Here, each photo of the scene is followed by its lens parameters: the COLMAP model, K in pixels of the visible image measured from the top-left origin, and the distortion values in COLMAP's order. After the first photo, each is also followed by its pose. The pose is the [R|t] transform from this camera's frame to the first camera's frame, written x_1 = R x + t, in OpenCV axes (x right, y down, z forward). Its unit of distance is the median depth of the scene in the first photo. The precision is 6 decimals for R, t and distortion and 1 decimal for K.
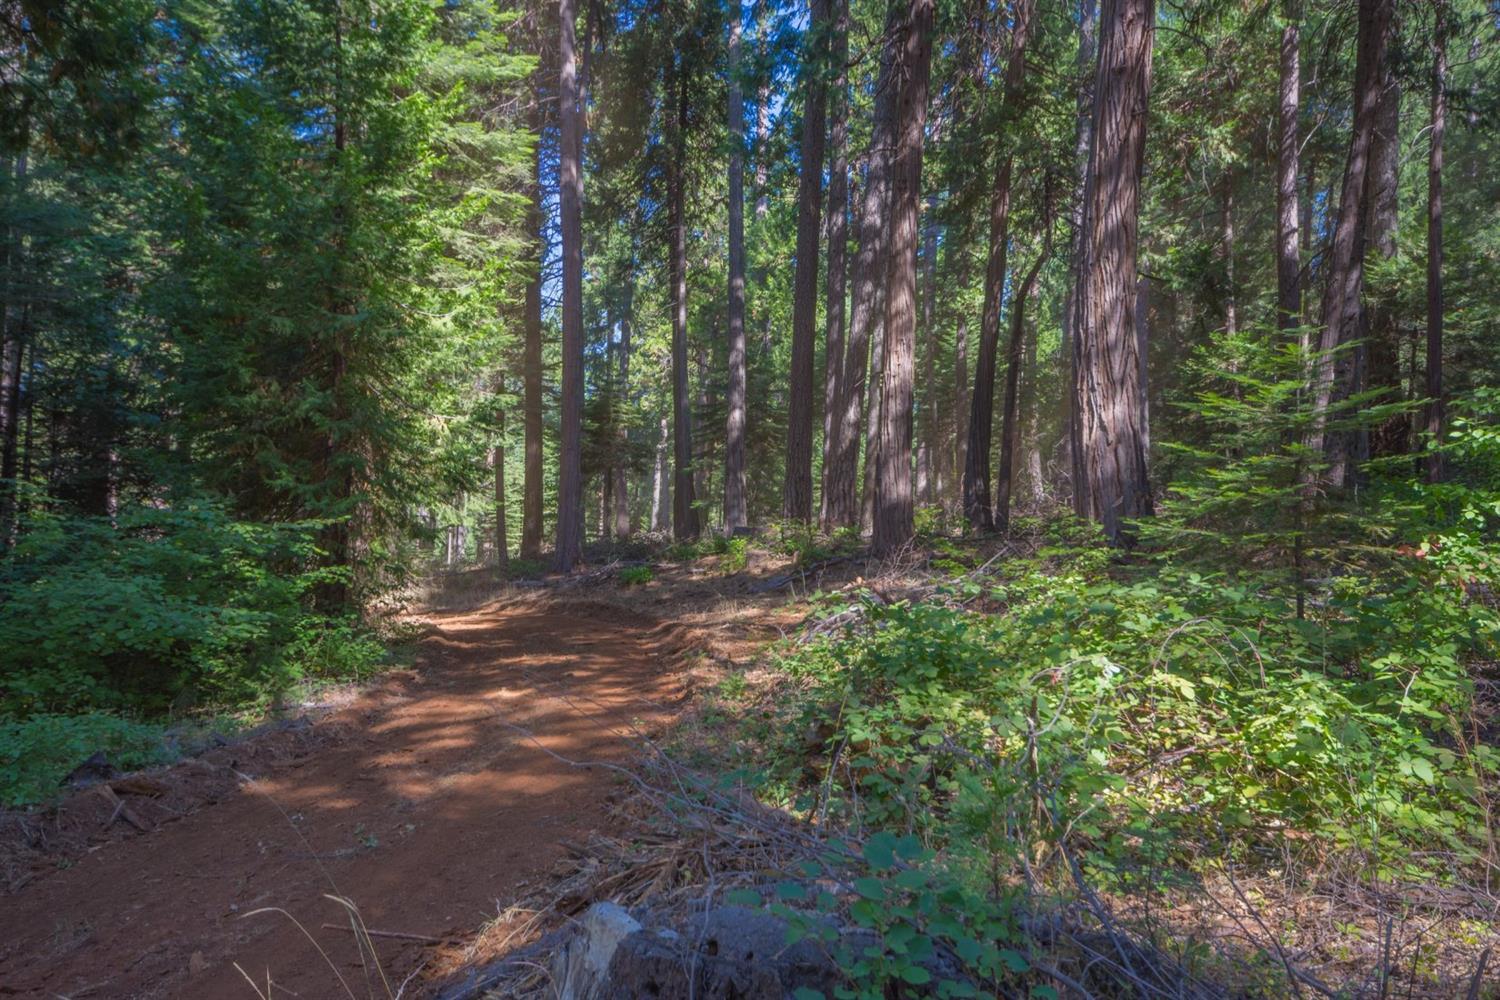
lens RADIAL K [[1295.8, 0, 751.1], [0, 1295.8, 508.1], [0, 0, 1]] dist [0.015577, -0.000248]
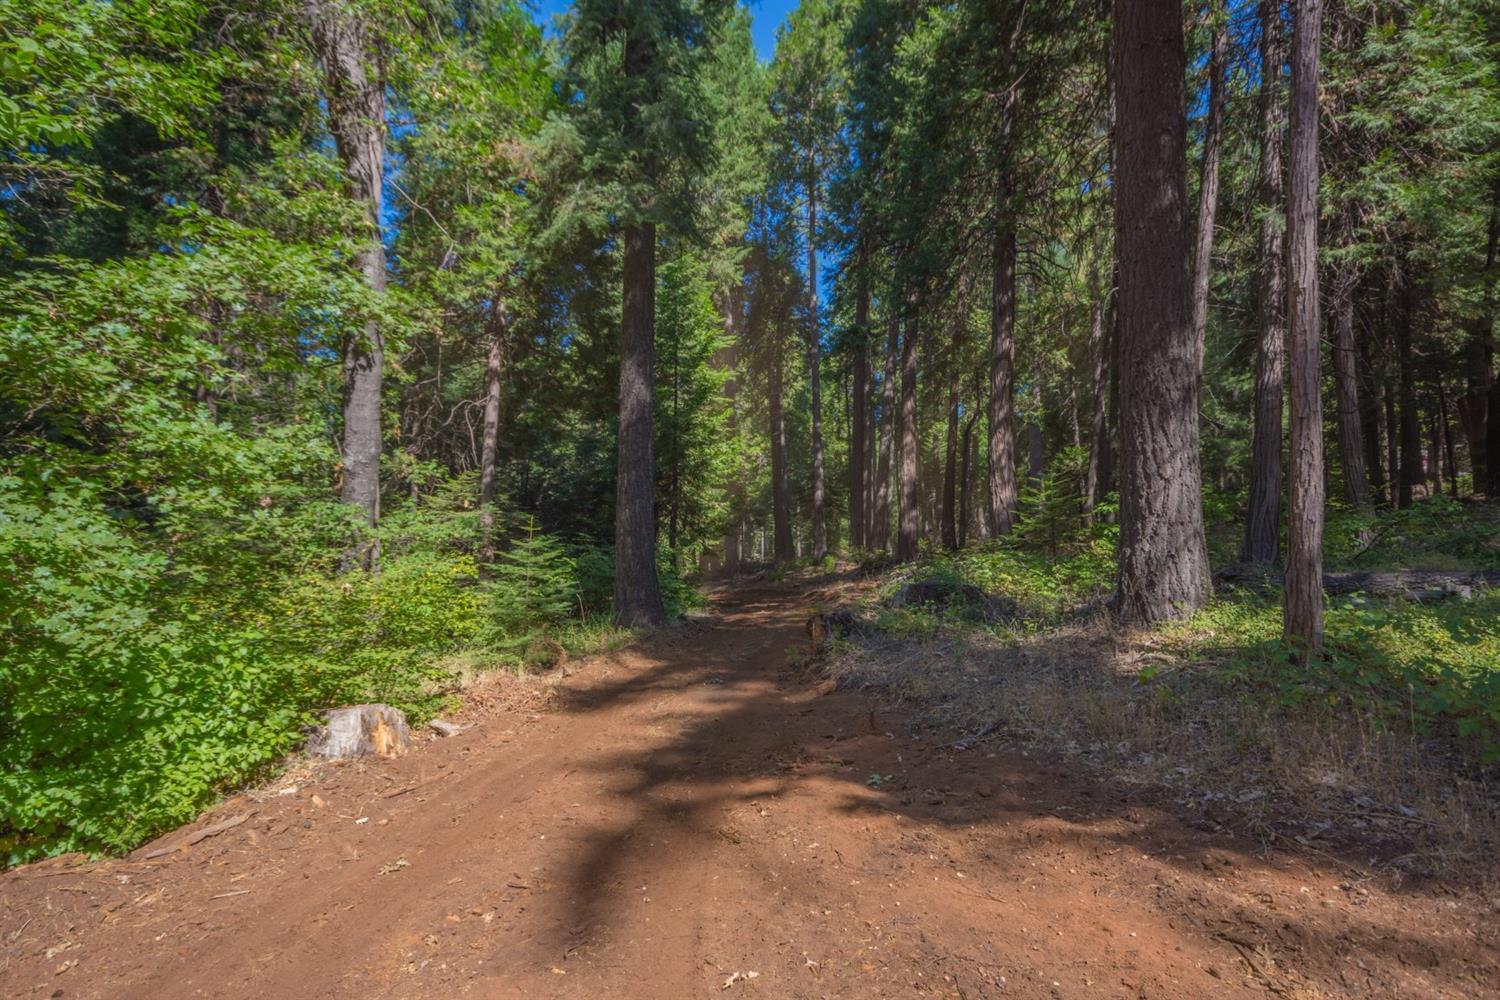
lens RADIAL K [[877.1, 0, 743.4], [0, 877.1, 490.0], [0, 0, 1]] dist [0.002698, 0.000156]
pose [[0.998282, -0.023783, -0.053553, -0.067473], [0.020204, 0.997587, -0.066425, 0.009012], [0.055003, 0.065229, 0.996353, -0.372500]]
